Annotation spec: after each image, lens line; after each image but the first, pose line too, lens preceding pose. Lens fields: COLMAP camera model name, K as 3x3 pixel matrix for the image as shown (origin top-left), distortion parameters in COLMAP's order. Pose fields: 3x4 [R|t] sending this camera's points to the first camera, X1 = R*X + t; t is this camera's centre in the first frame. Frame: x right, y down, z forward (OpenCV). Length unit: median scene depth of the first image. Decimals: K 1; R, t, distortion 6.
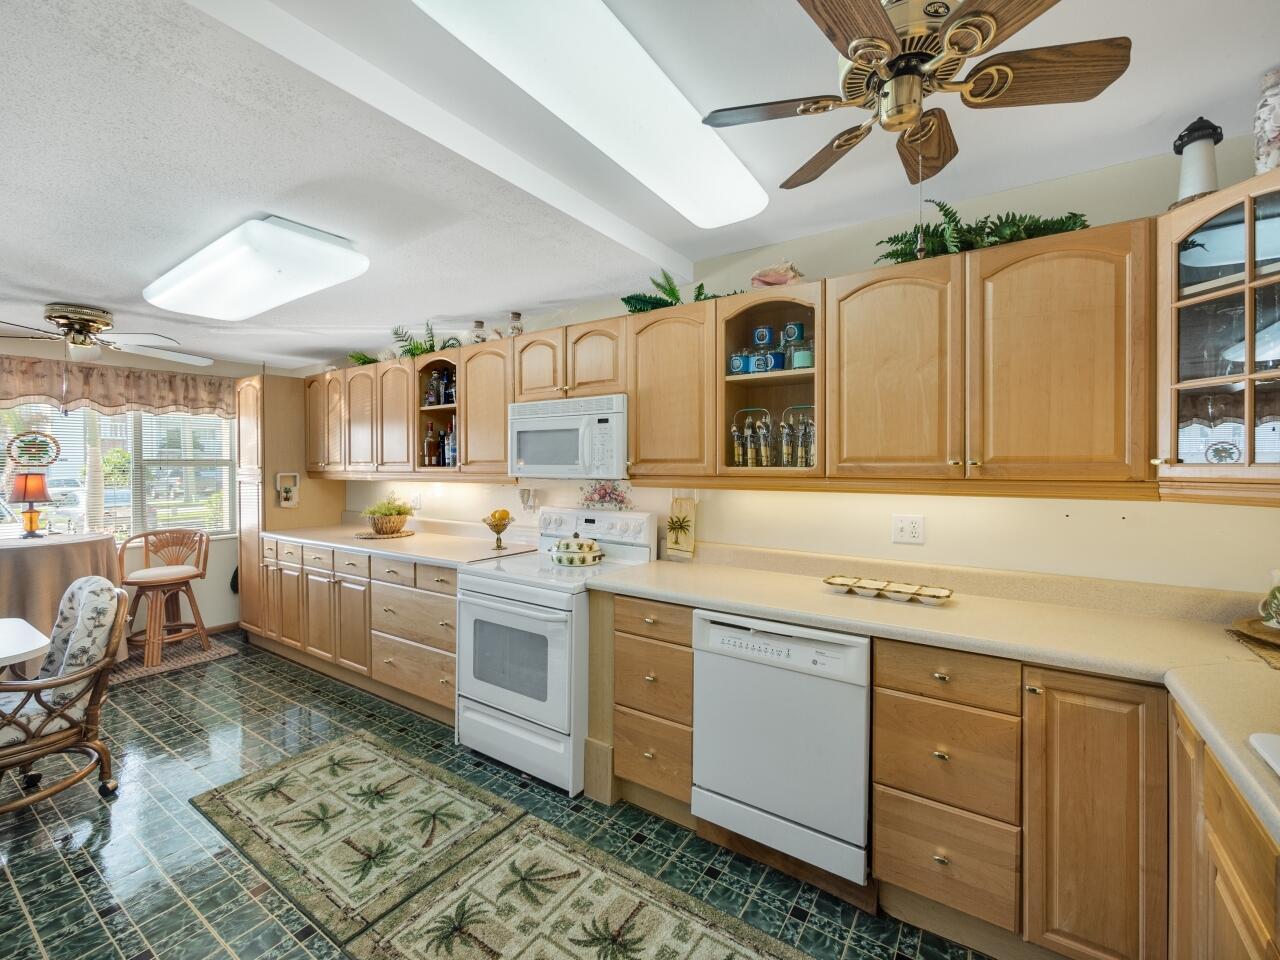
lens RADIAL K [[541.4, 0, 640.2], [0, 541.4, 474.9], [0, 0, 1]] dist [-0.003095, 0.000778]
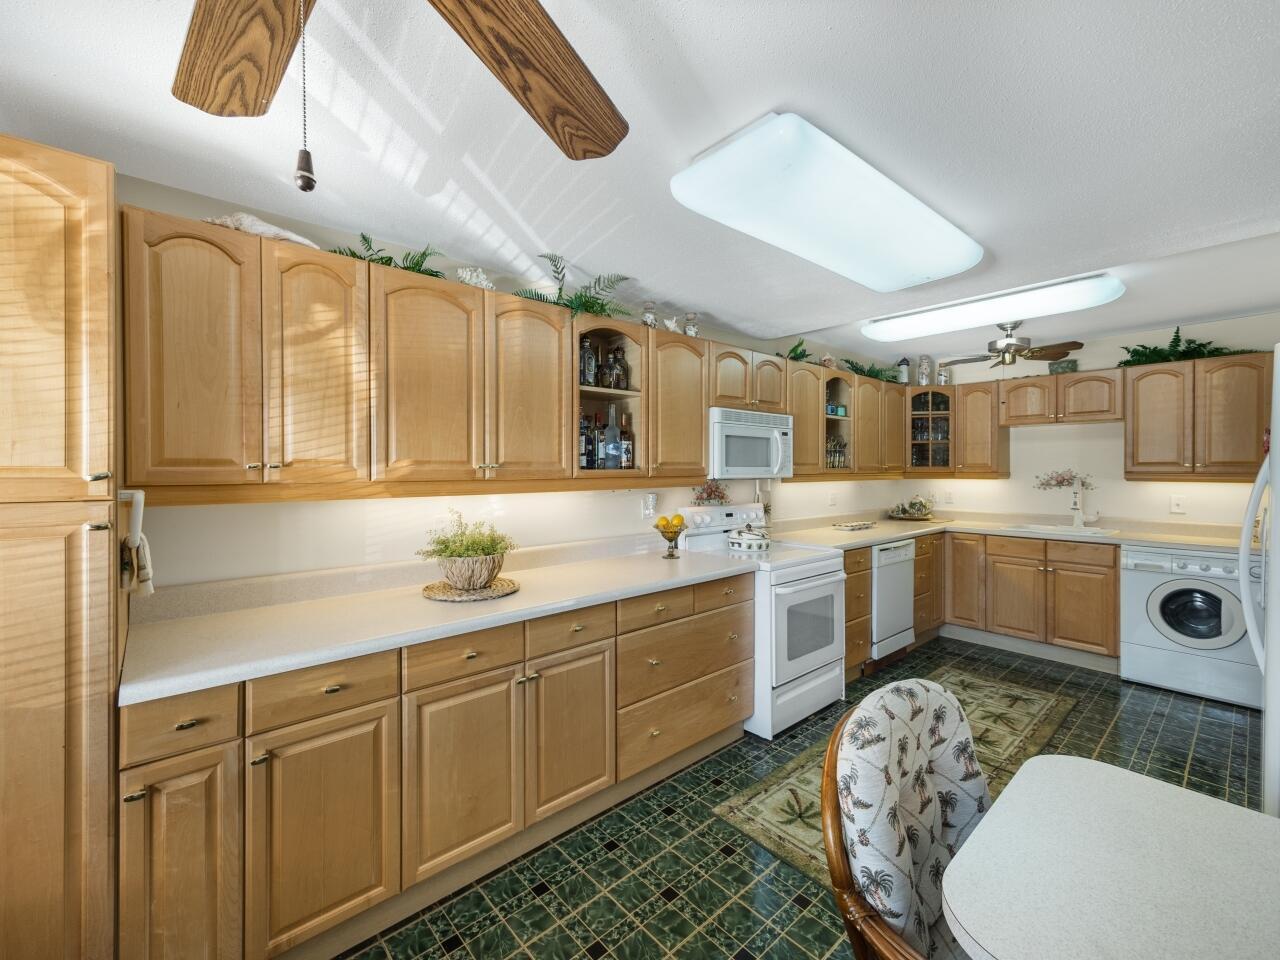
lens RADIAL K [[541.4, 0, 638.8], [0, 541.4, 470.9], [0, 0, 1]] dist [-0.003095, 0.000778]
pose [[0.254409, -0.007358, 0.967069, -1.577562], [0.017521, 0.999842, 0.002998, -0.021449], [-0.966938, 0.016182, 0.254498, 1.104237]]
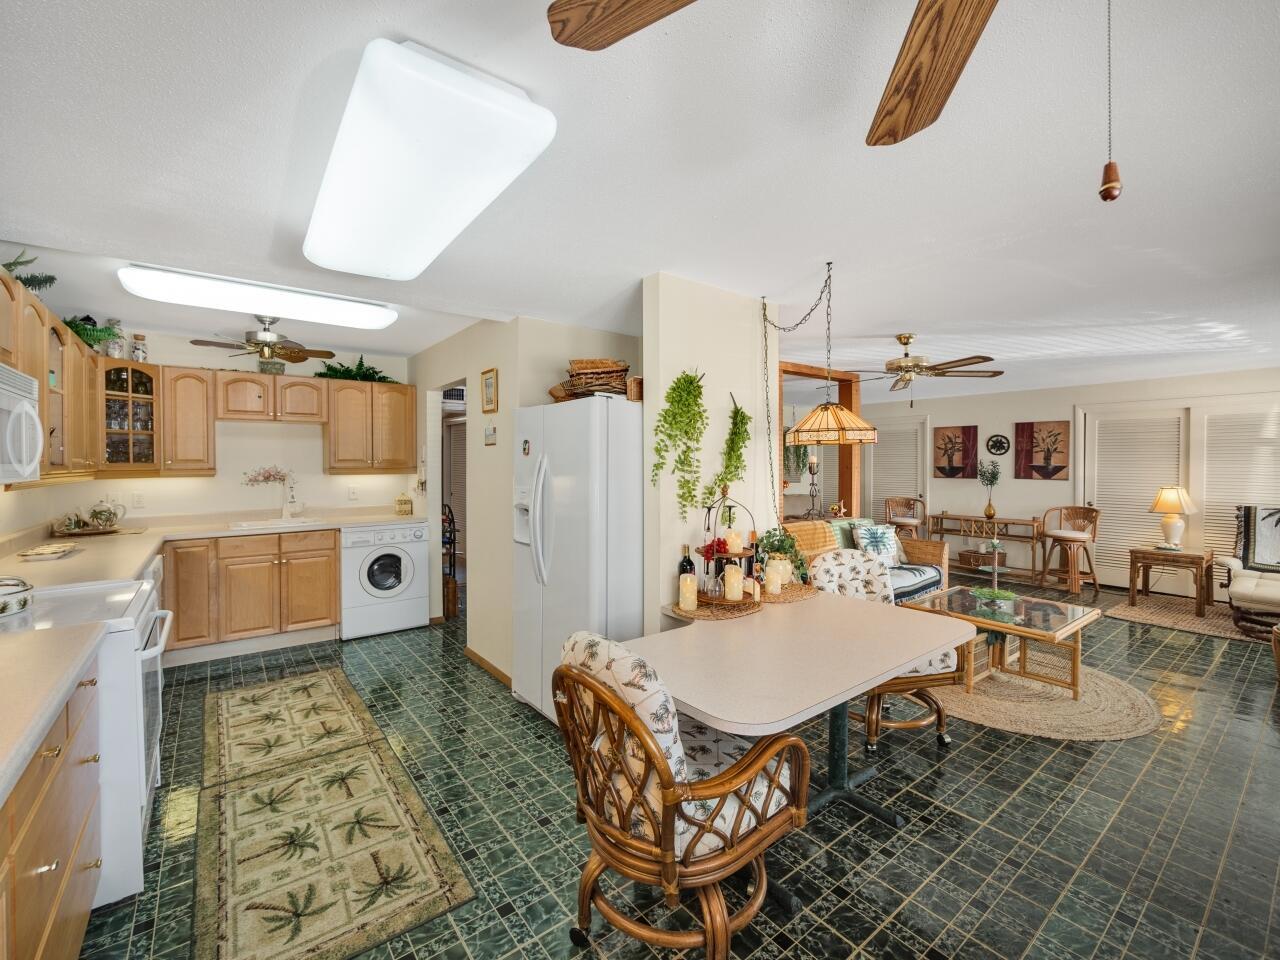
lens RADIAL K [[541.4, 0, 635.3], [0, 541.4, 467.8], [0, 0, 1]] dist [-0.003095, 0.000778]
pose [[-0.948848, -0.001713, 0.315730, -1.262713], [0.007116, 0.999615, 0.026809, -0.030819], [-0.315654, 0.027685, -0.948470, 1.607258]]
